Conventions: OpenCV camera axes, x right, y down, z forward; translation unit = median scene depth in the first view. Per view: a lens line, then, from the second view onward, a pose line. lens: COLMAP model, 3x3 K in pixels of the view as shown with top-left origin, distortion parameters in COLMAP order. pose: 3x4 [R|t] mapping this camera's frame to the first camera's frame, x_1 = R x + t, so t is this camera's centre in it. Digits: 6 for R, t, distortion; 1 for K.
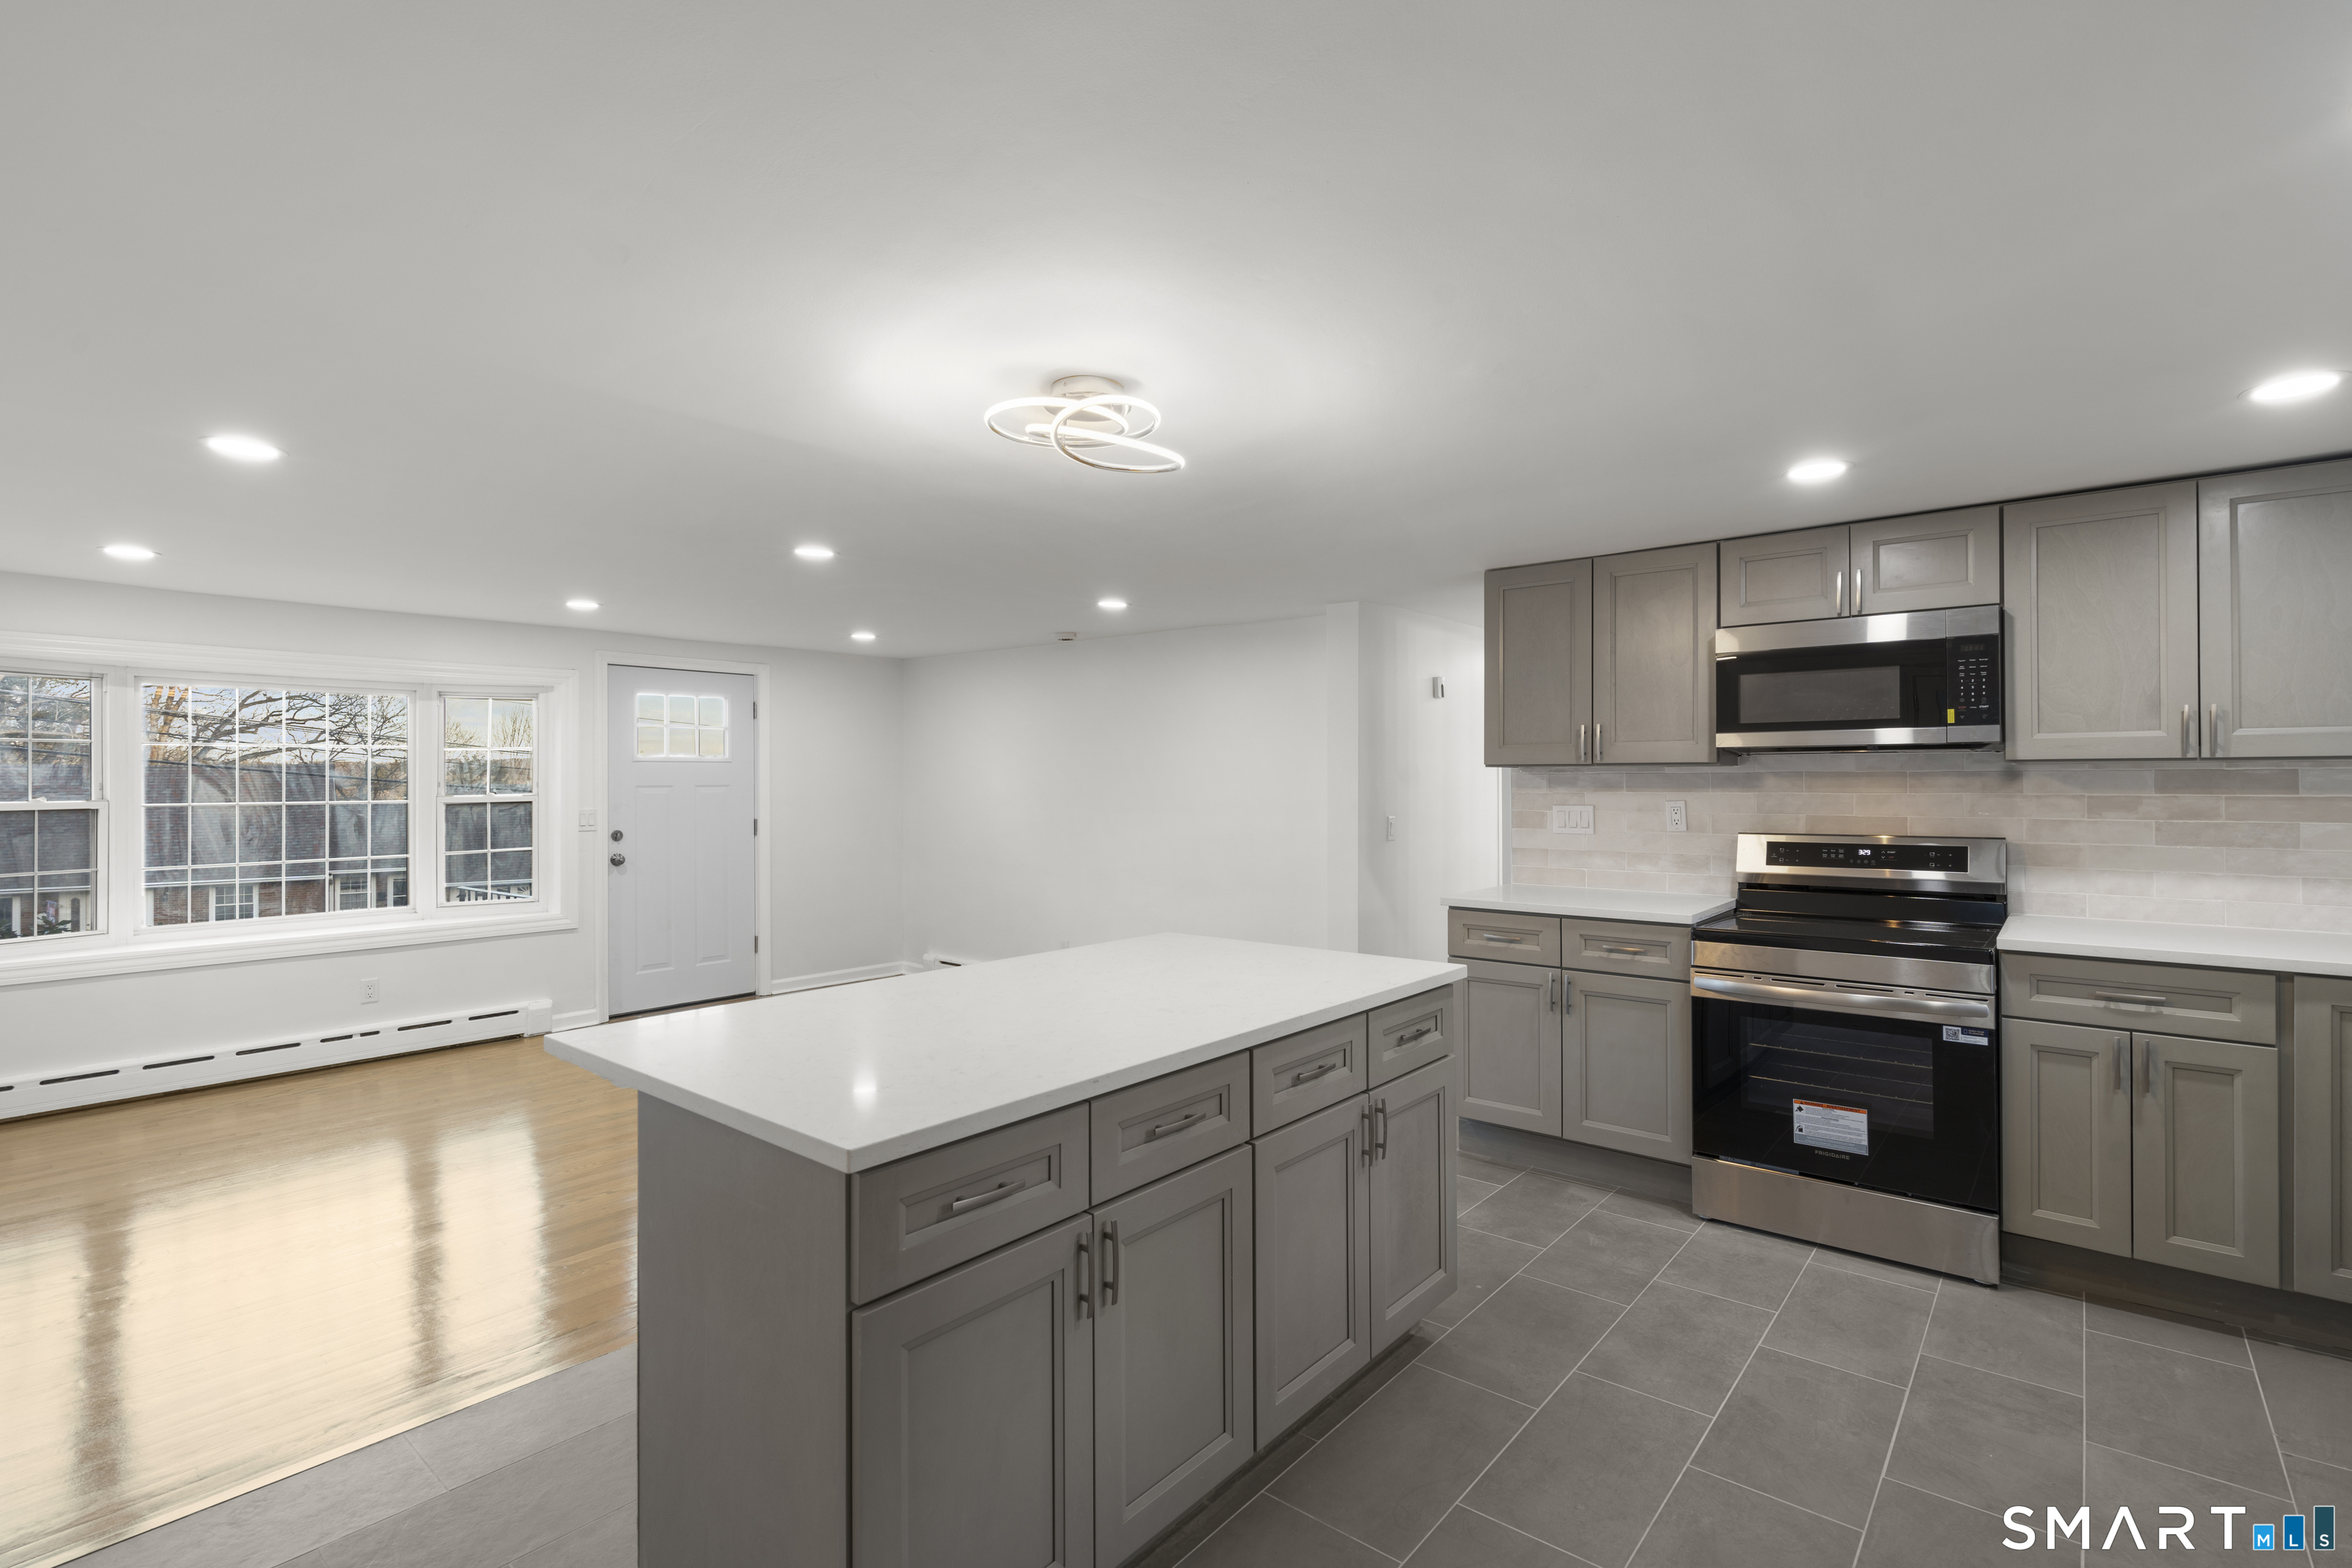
lens RADIAL K [[1086.4, 0, 1176.6], [0, 1086.4, 772.8], [0, 0, 1]] dist [-0.001566, 0.002374]
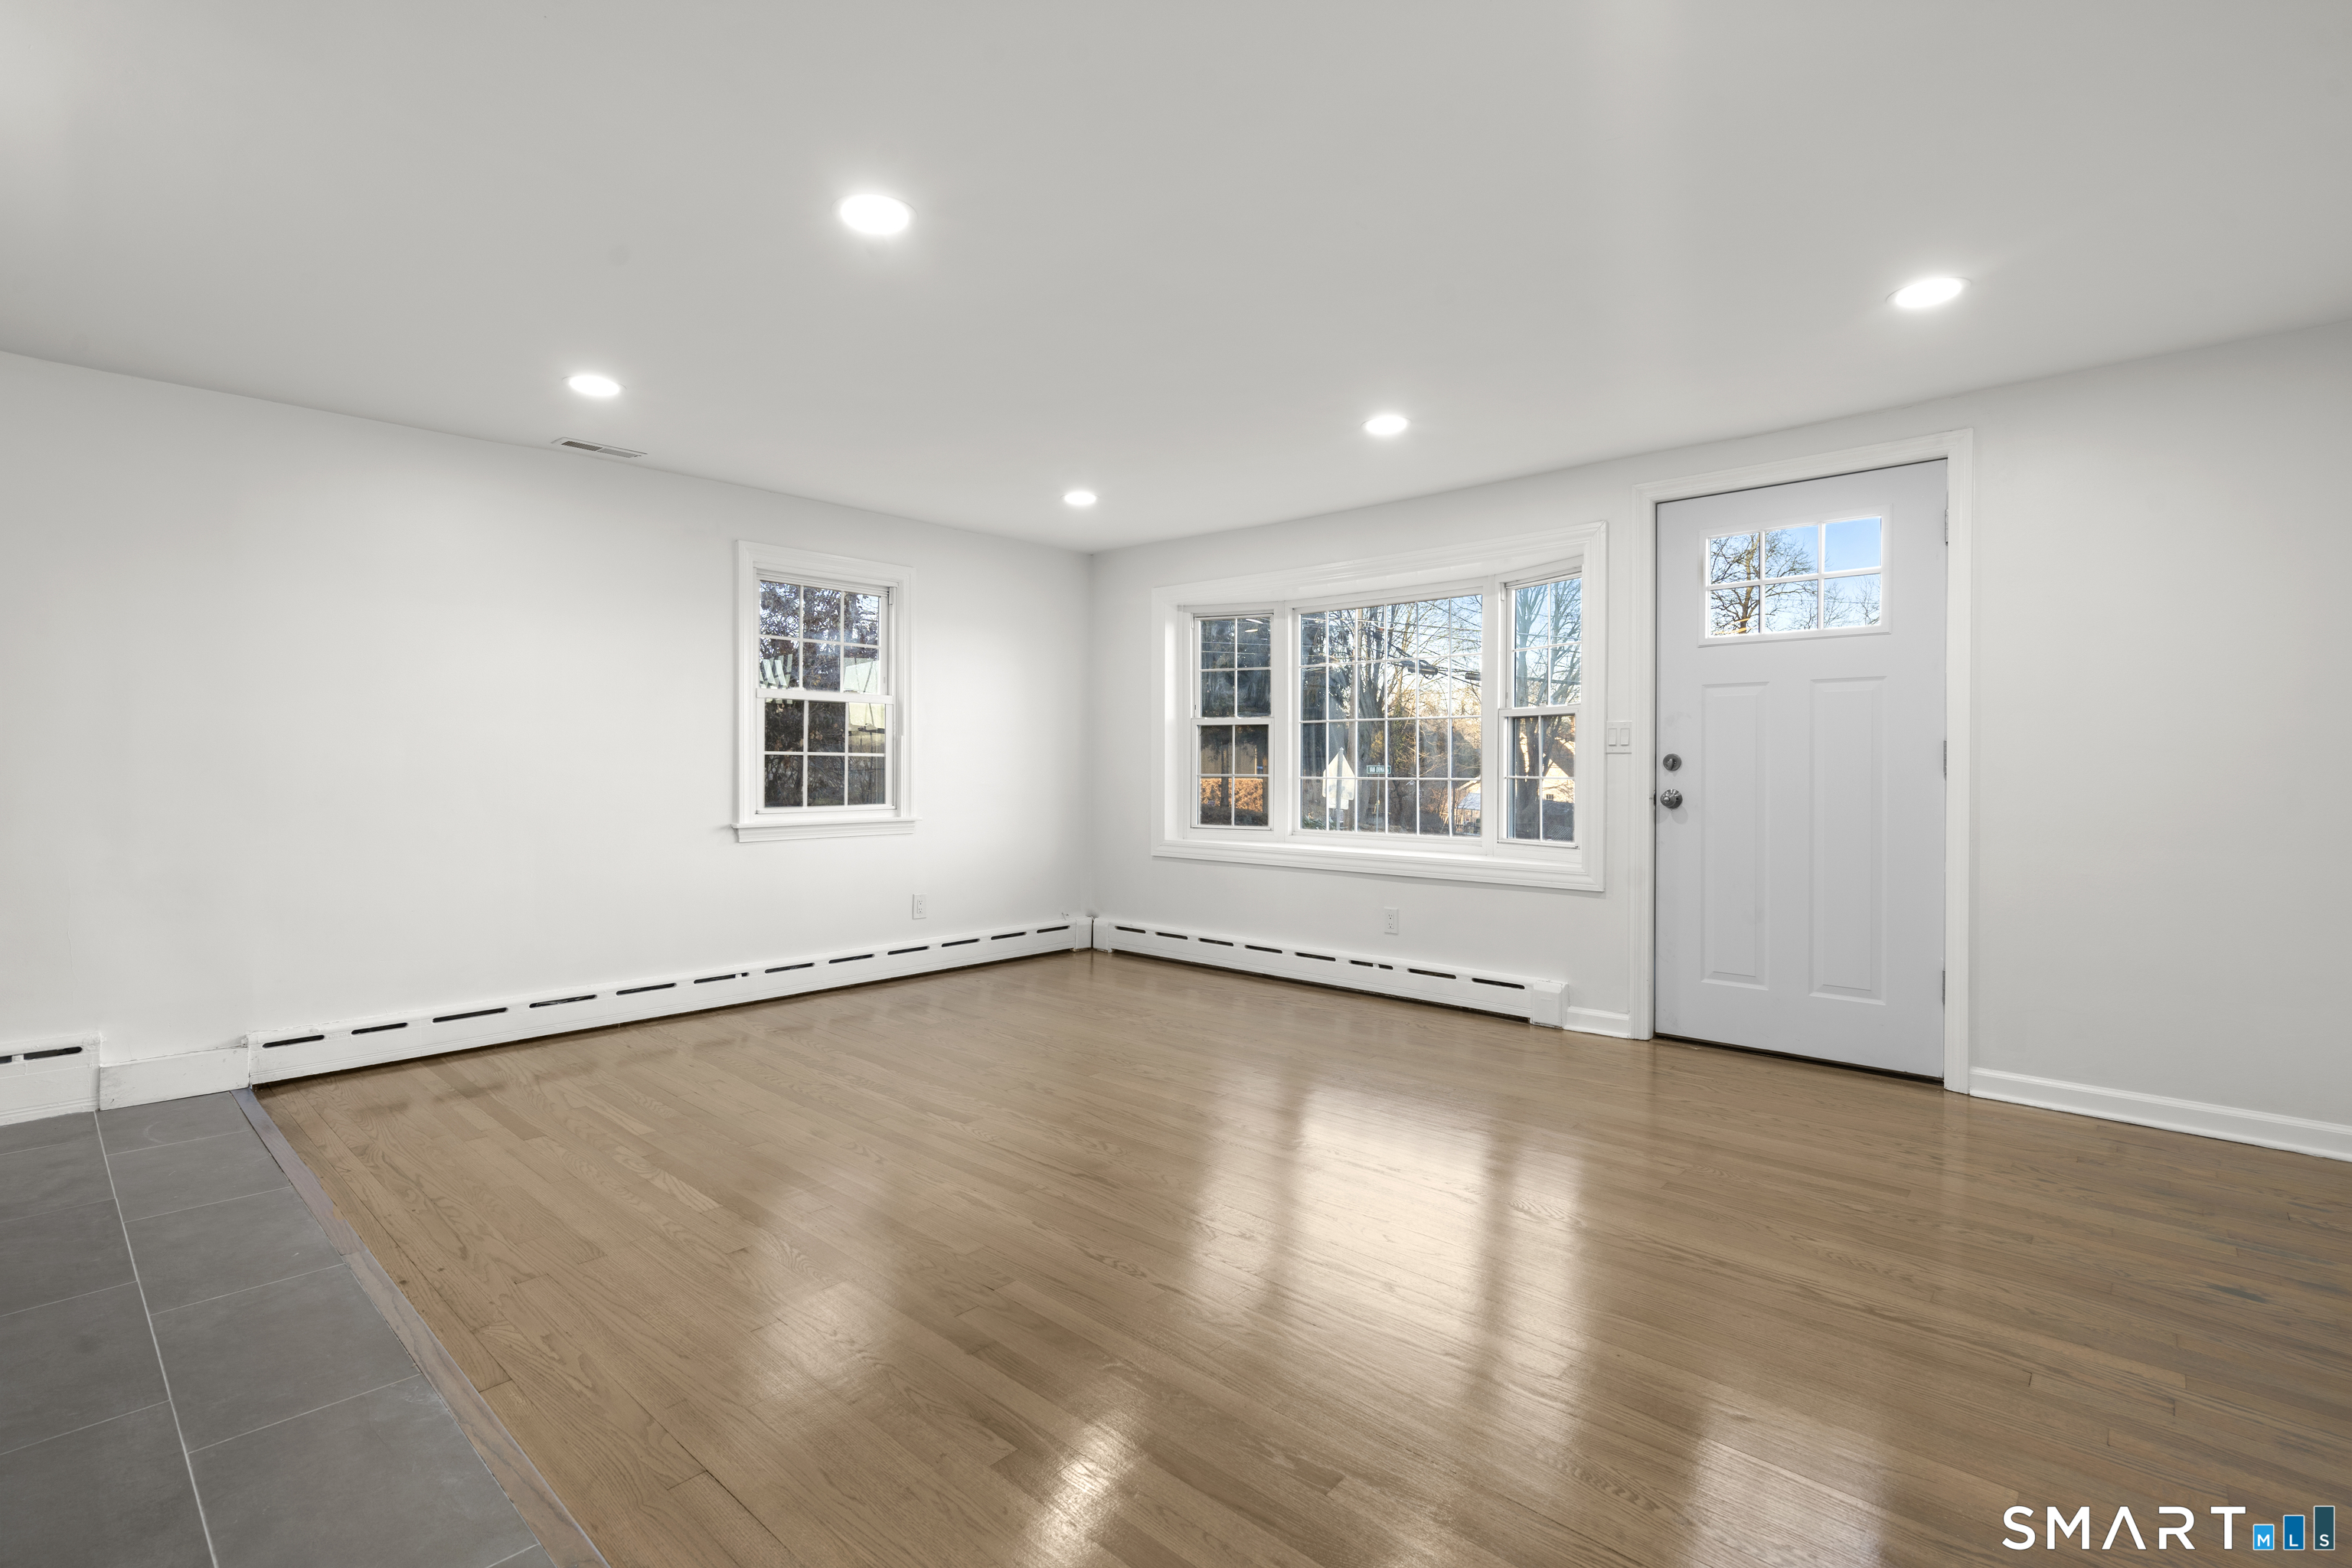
lens RADIAL K [[1086.4, 0, 1176.6], [0, 1086.4, 772.8], [0, 0, 1]] dist [-0.001566, 0.002374]
pose [[-0.043131, 0.011698, -0.999001, 0.201754], [0.004302, 0.999924, 0.011523, 0.074444], [0.999060, -0.003801, -0.043178, 0.980502]]
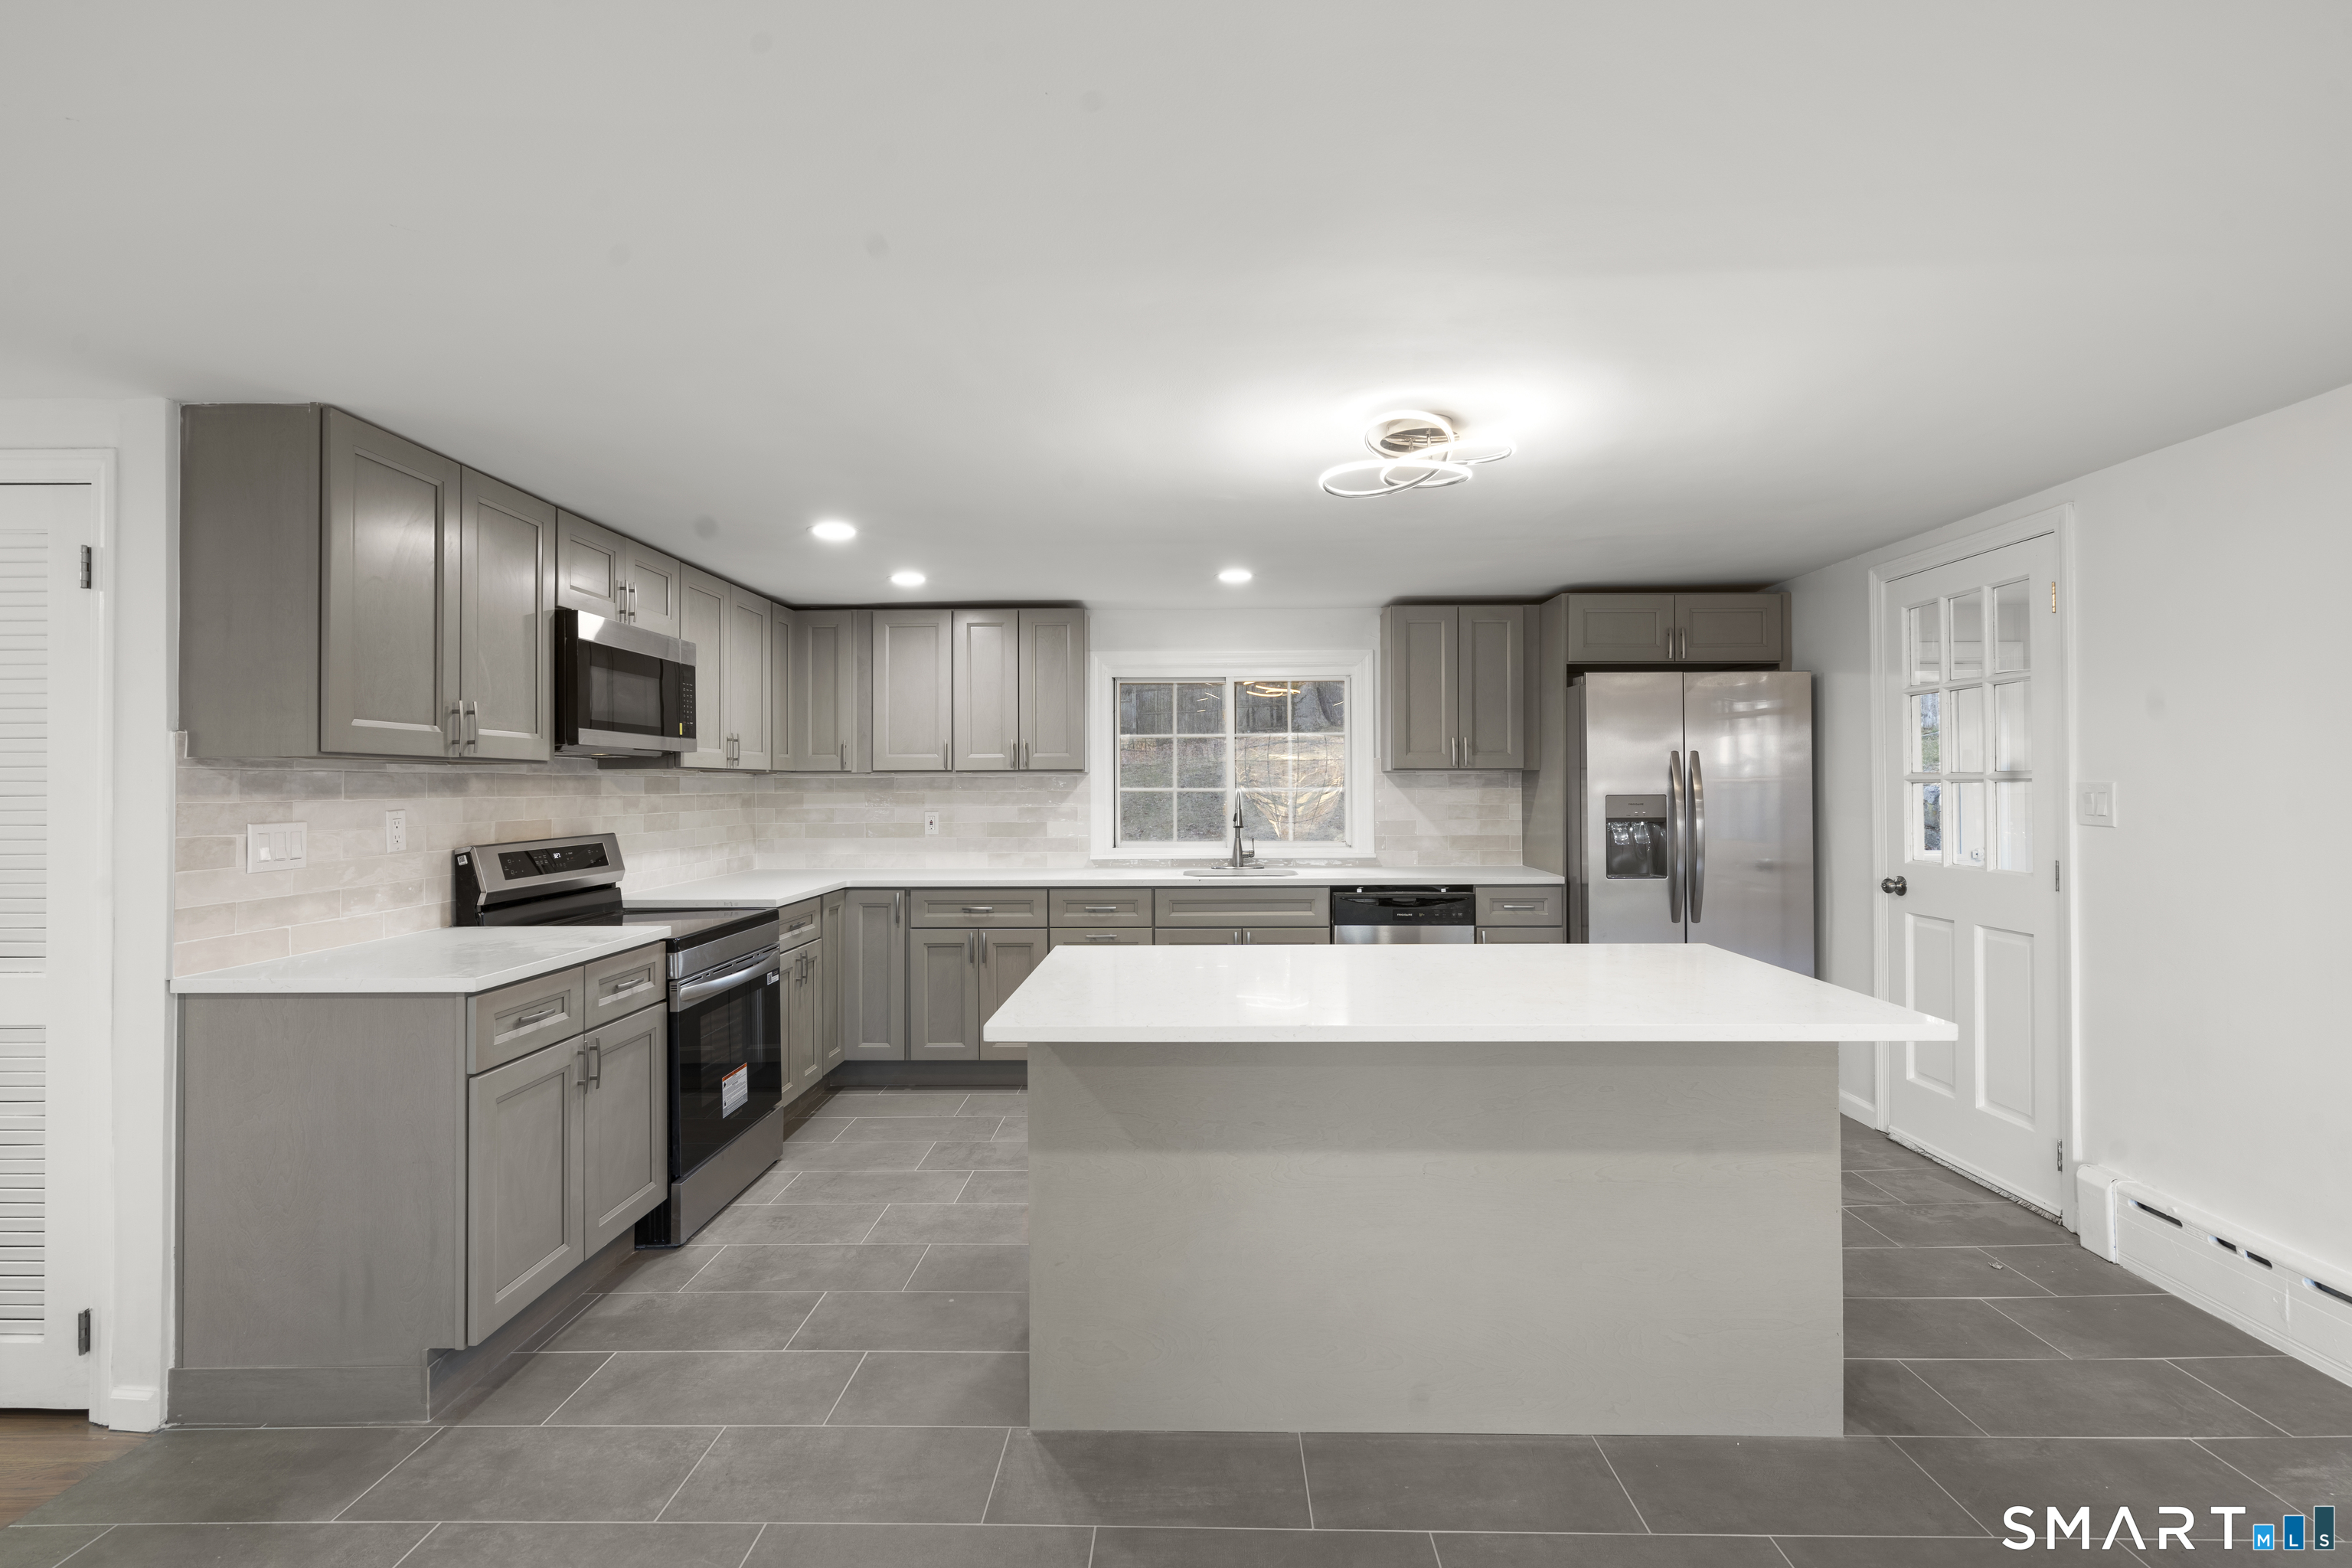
lens RADIAL K [[1086.4, 0, 1176.6], [0, 1086.4, 772.8], [0, 0, 1]] dist [-0.001566, 0.002374]
pose [[-0.625477, 0.015958, 0.780079, -0.382145], [0.002300, 0.999824, -0.018609, 0.013191], [-0.780239, -0.009845, -0.625404, 0.910051]]
